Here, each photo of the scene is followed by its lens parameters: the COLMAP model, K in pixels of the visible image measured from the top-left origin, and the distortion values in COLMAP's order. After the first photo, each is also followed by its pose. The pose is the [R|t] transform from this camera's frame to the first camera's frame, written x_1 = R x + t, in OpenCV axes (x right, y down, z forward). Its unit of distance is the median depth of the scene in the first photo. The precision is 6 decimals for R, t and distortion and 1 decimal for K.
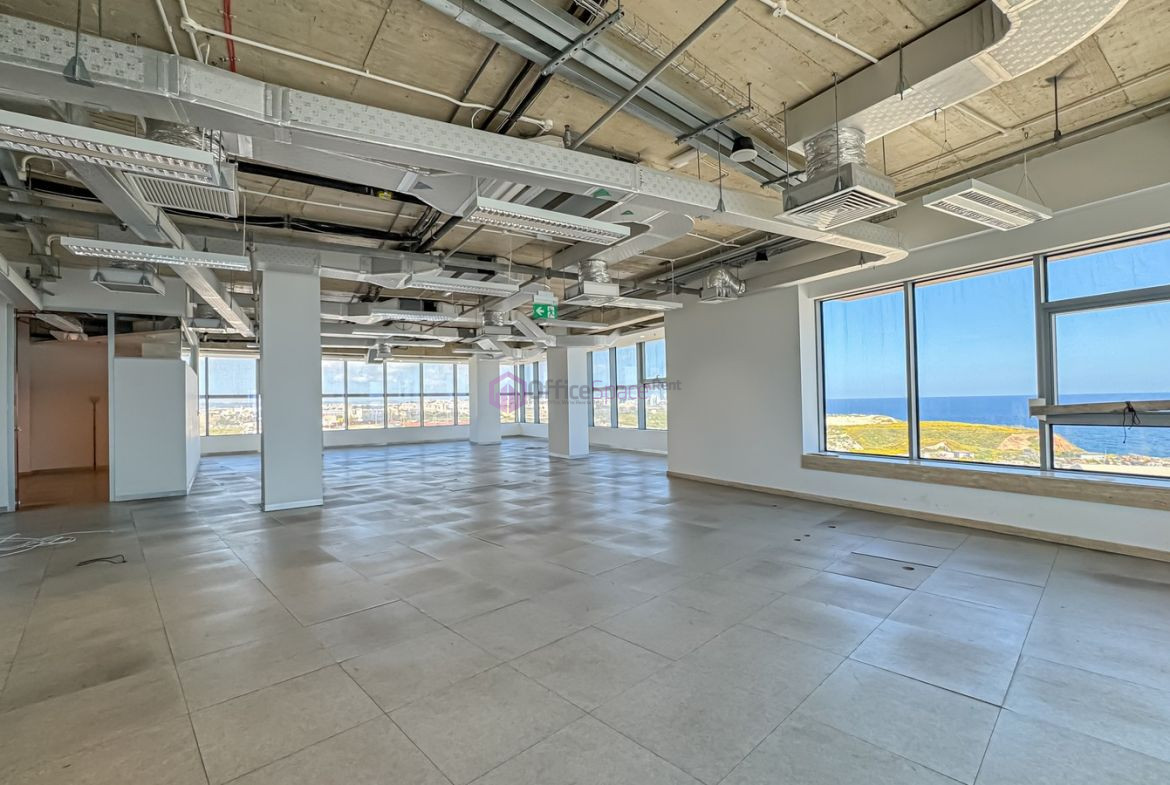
lens RADIAL K [[515.8, 0, 585.0], [0, 515.8, 392.5], [0, 0, 1]] dist [-0.017131, 0.000335]
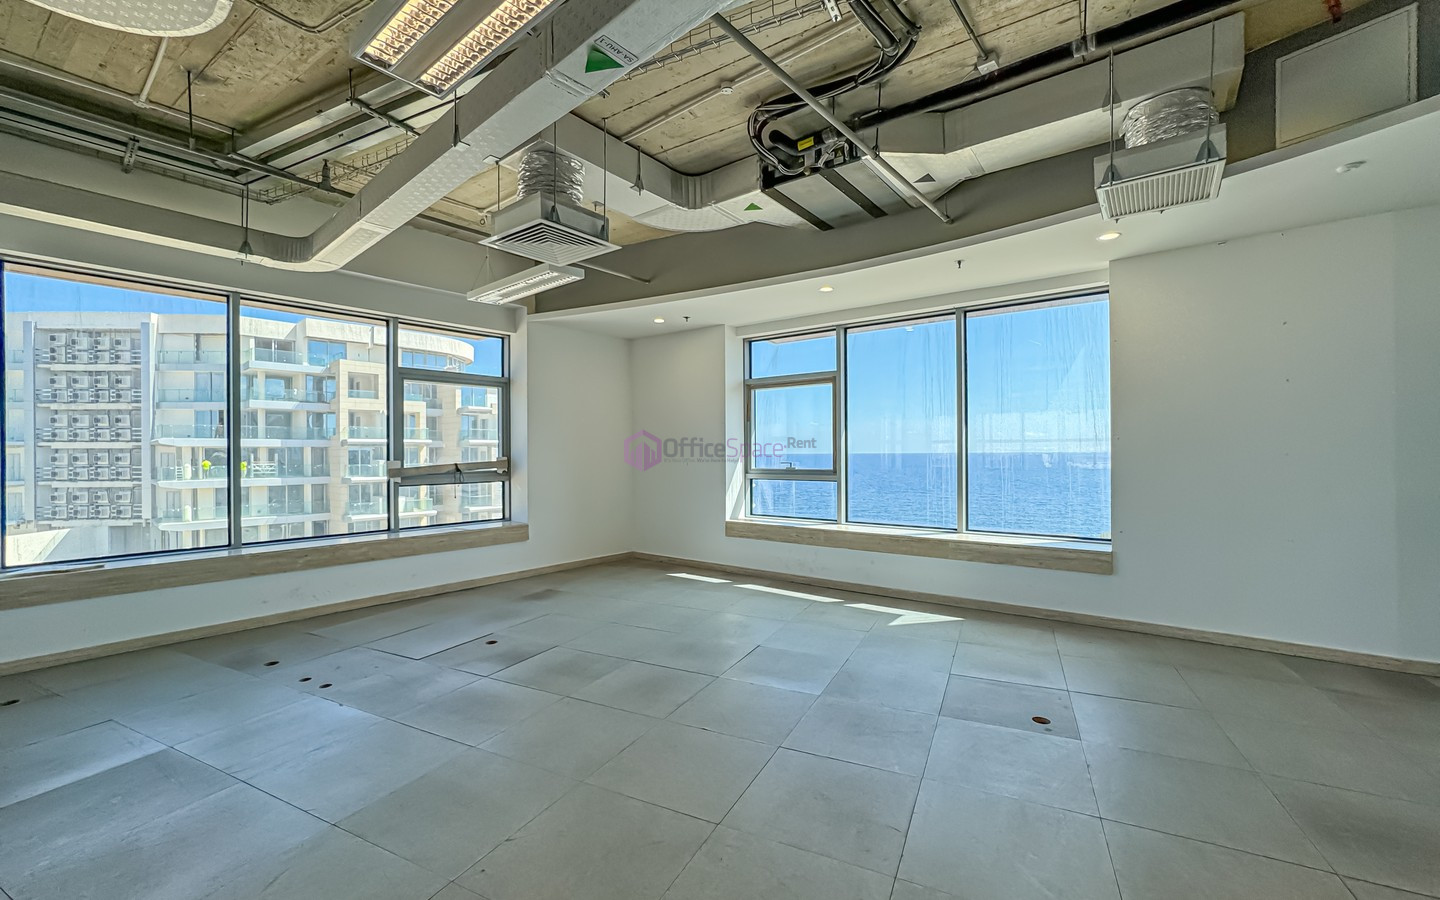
lens RADIAL K [[590.2, 0, 720.0], [0, 590.2, 450.0], [0, 0, 1]] dist [0.000351, -0.000001]
pose [[-0.338511, 0.025199, 0.940625, -0.463433], [-0.003587, 0.999600, -0.028070, 0.022955], [-0.940956, -0.012876, -0.338285, 0.875320]]
